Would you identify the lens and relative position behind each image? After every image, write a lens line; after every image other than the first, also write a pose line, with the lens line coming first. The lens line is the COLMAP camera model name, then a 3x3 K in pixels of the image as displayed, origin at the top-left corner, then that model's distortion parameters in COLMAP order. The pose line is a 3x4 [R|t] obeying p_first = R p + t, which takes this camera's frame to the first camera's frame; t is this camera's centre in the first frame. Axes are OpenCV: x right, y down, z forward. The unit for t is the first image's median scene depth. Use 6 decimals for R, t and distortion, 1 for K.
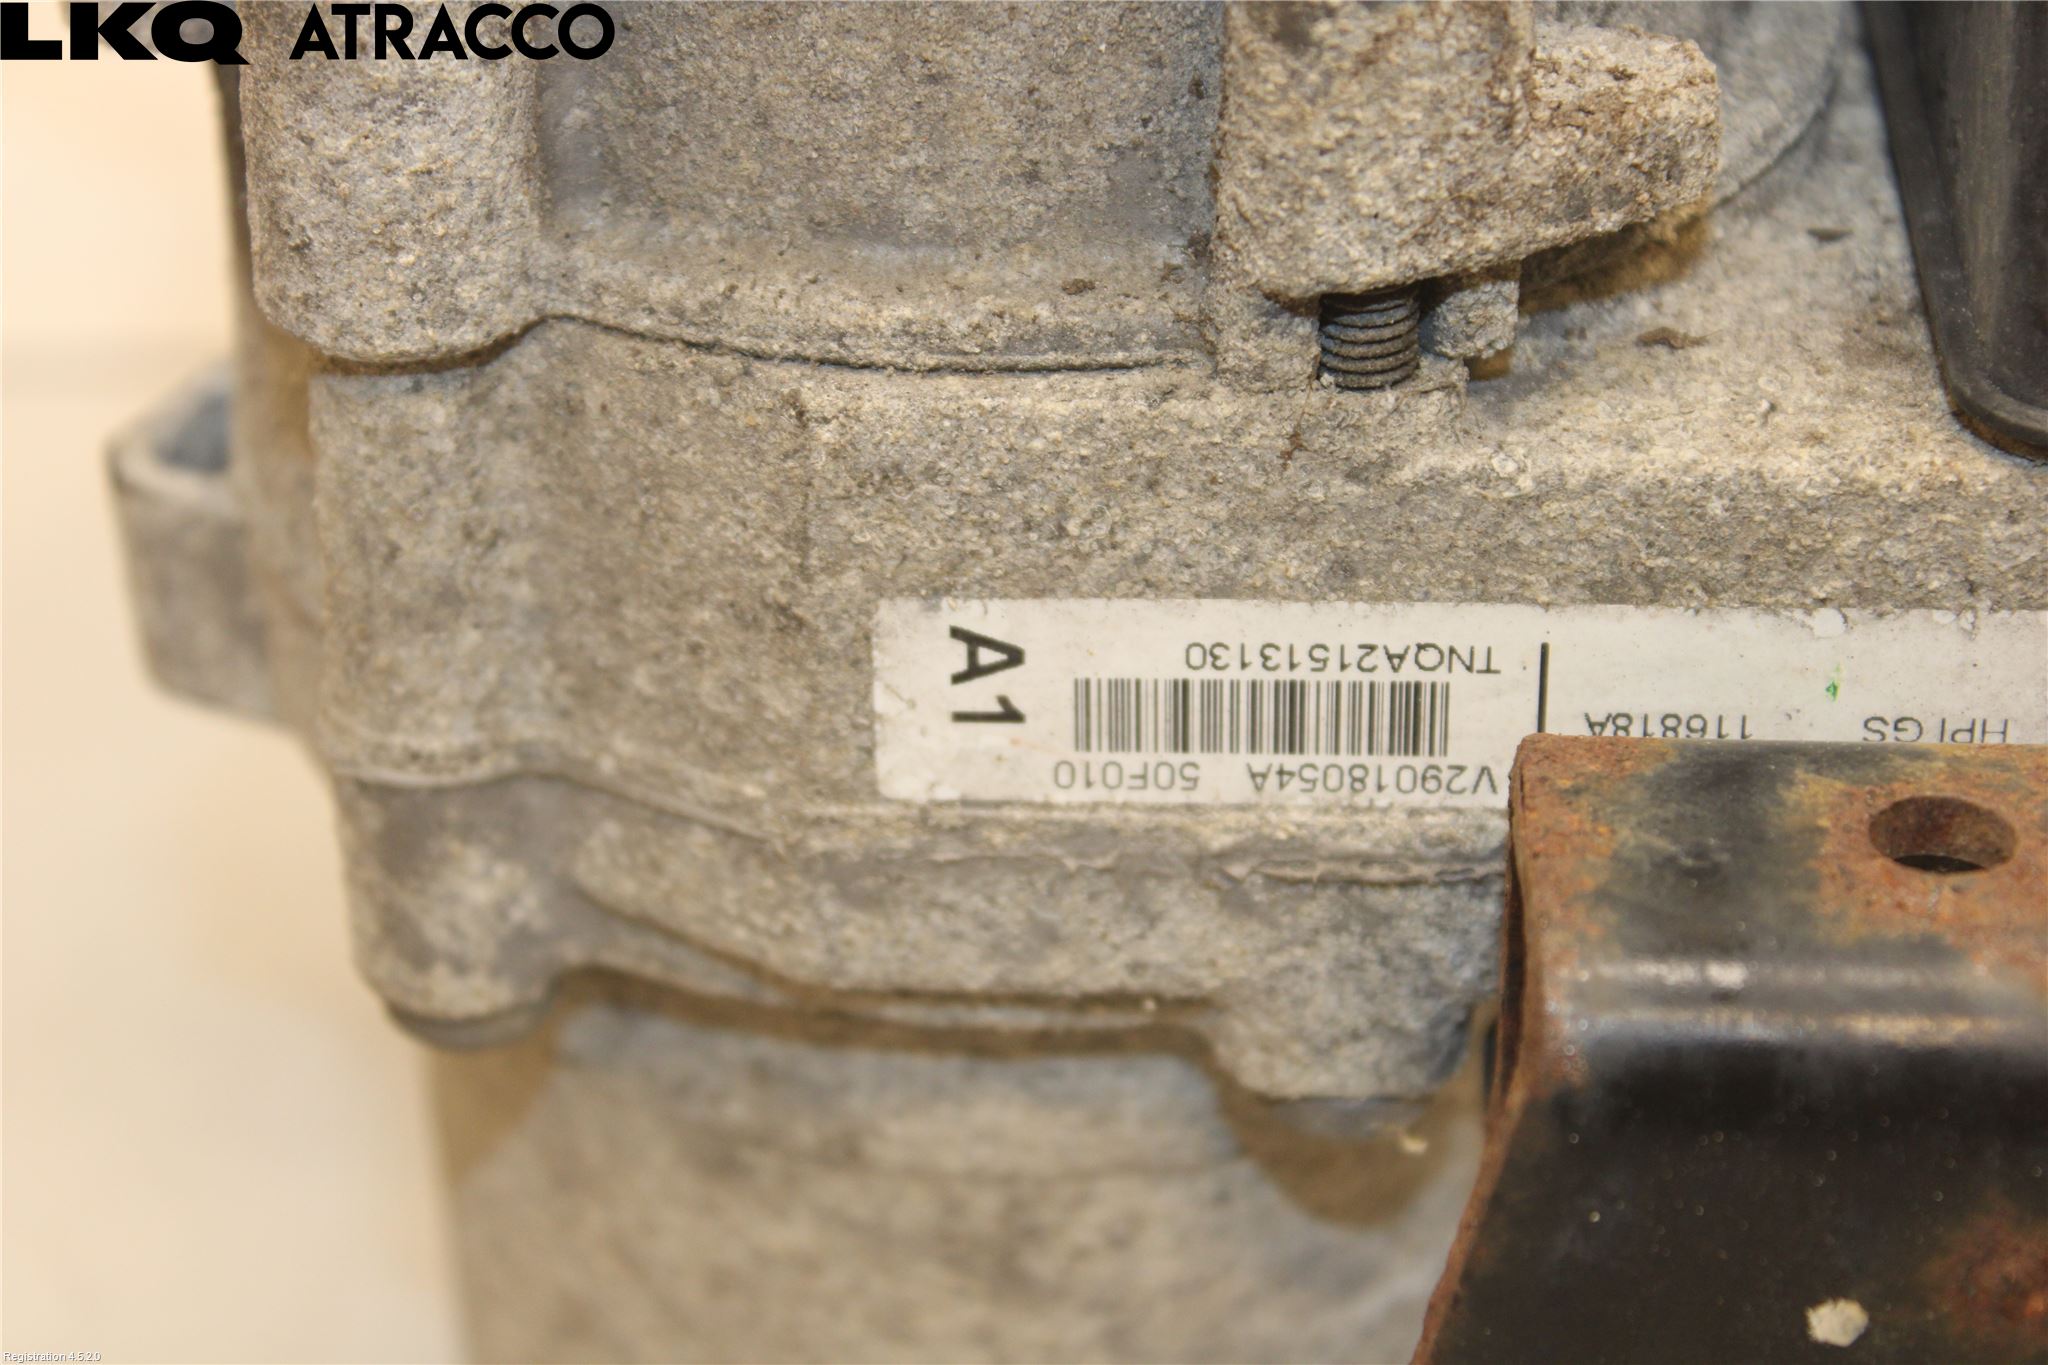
lens RADIAL K [[4825.6, 0, 1010.5], [0, 4825.6, 686.0], [0, 0, 1]] dist [0.075203, 0.000000]
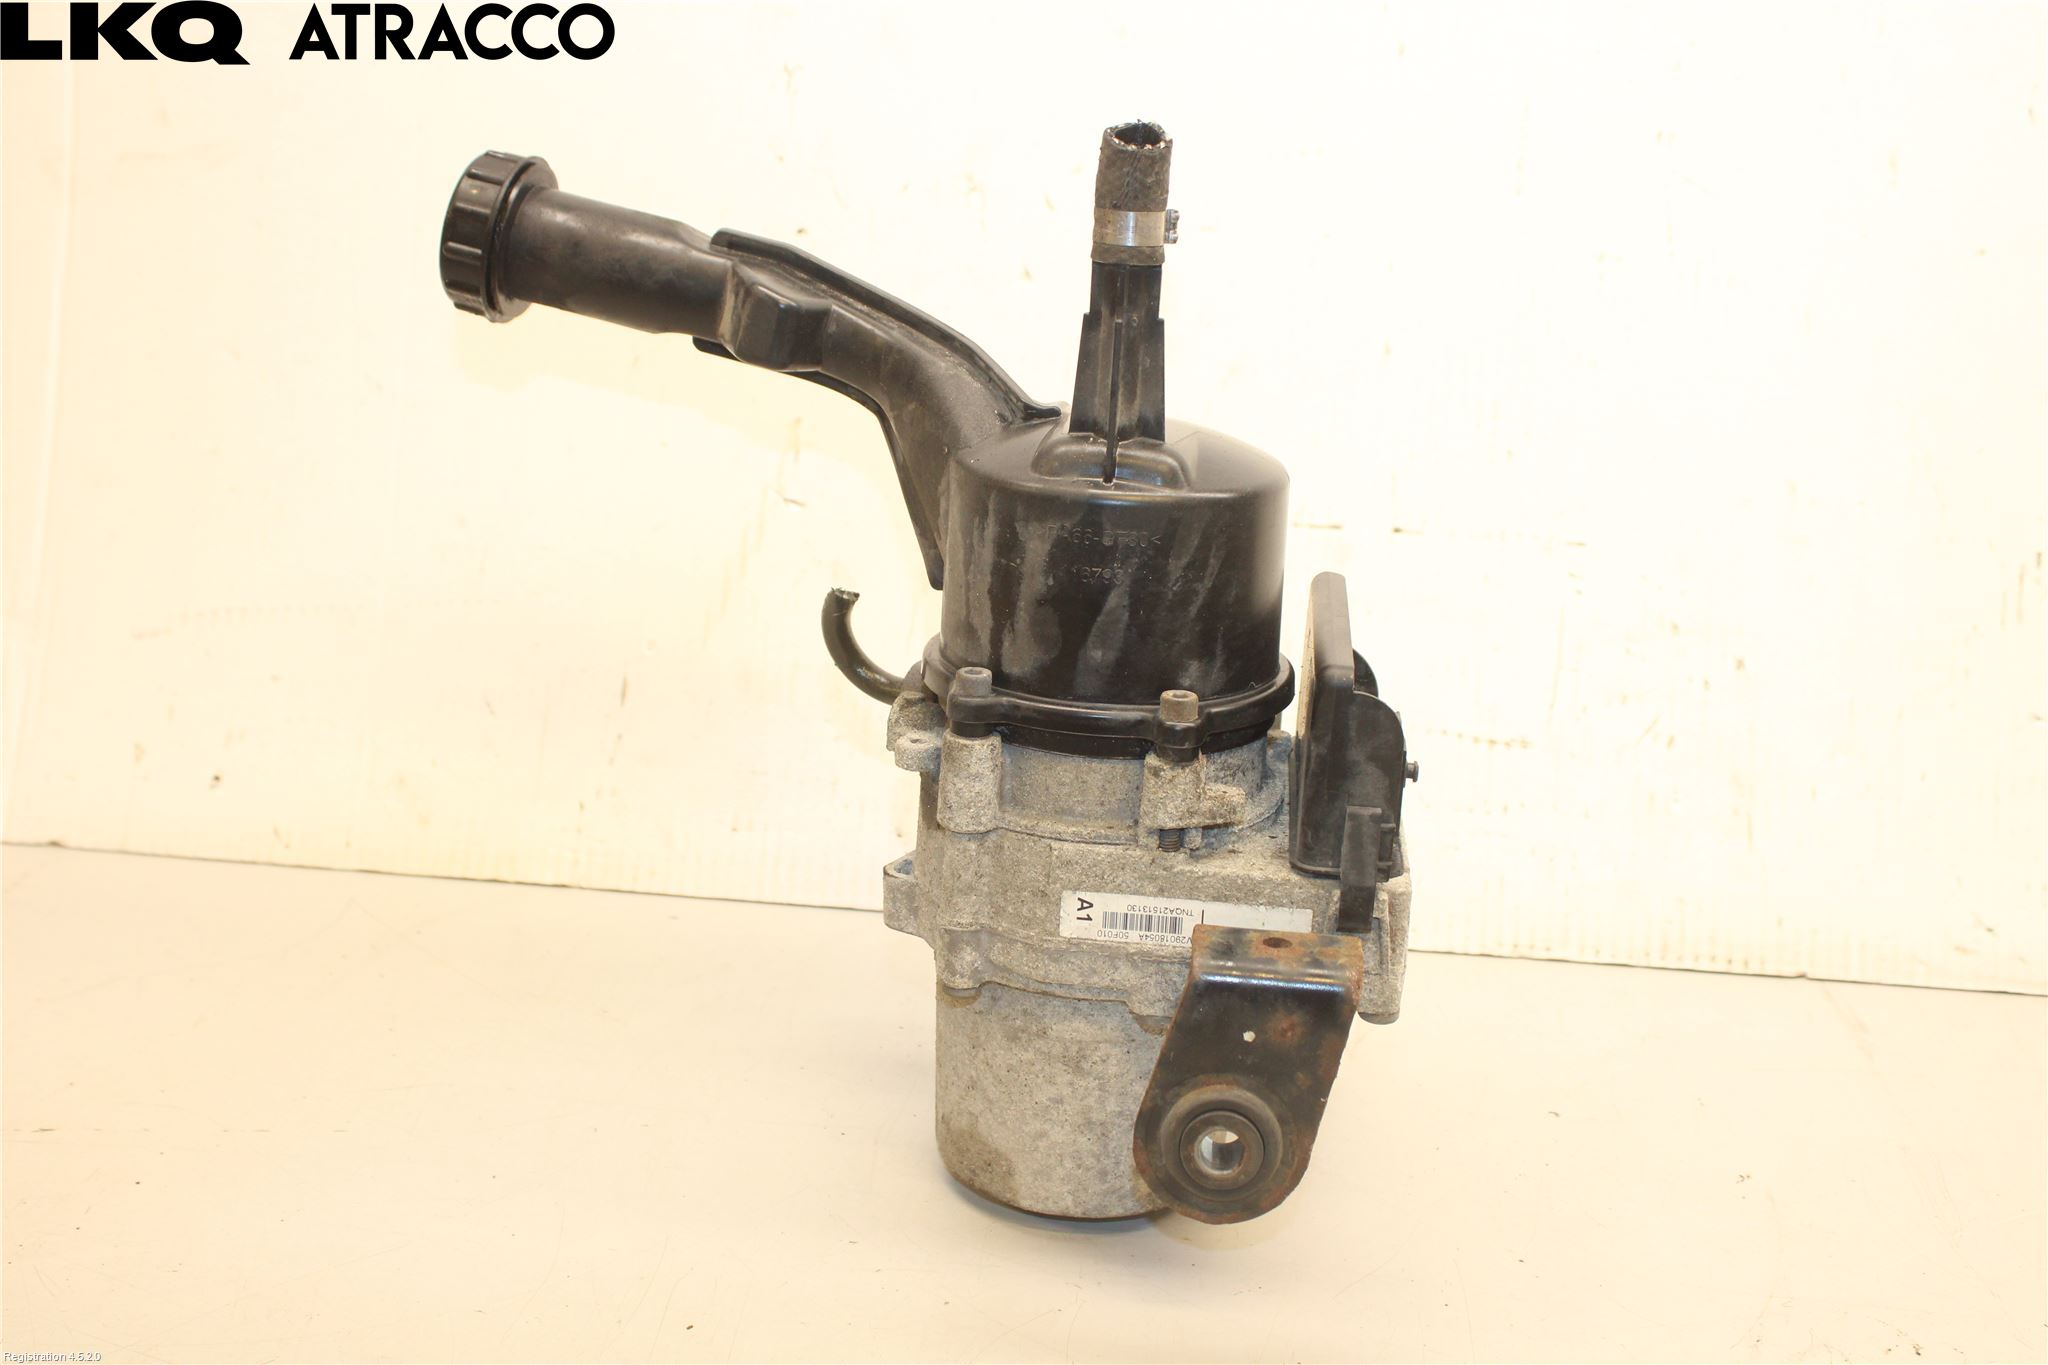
lens RADIAL K [[2369.4, 0, 1024.2], [0, 2369.4, 671.3], [0, 0, 1]] dist [-0.030759, 0.000000]
pose [[0.996747, 0.072931, -0.034308, -0.001606], [-0.079217, 0.964938, -0.250239, 0.356110], [0.014855, 0.252143, 0.967576, -1.291826]]
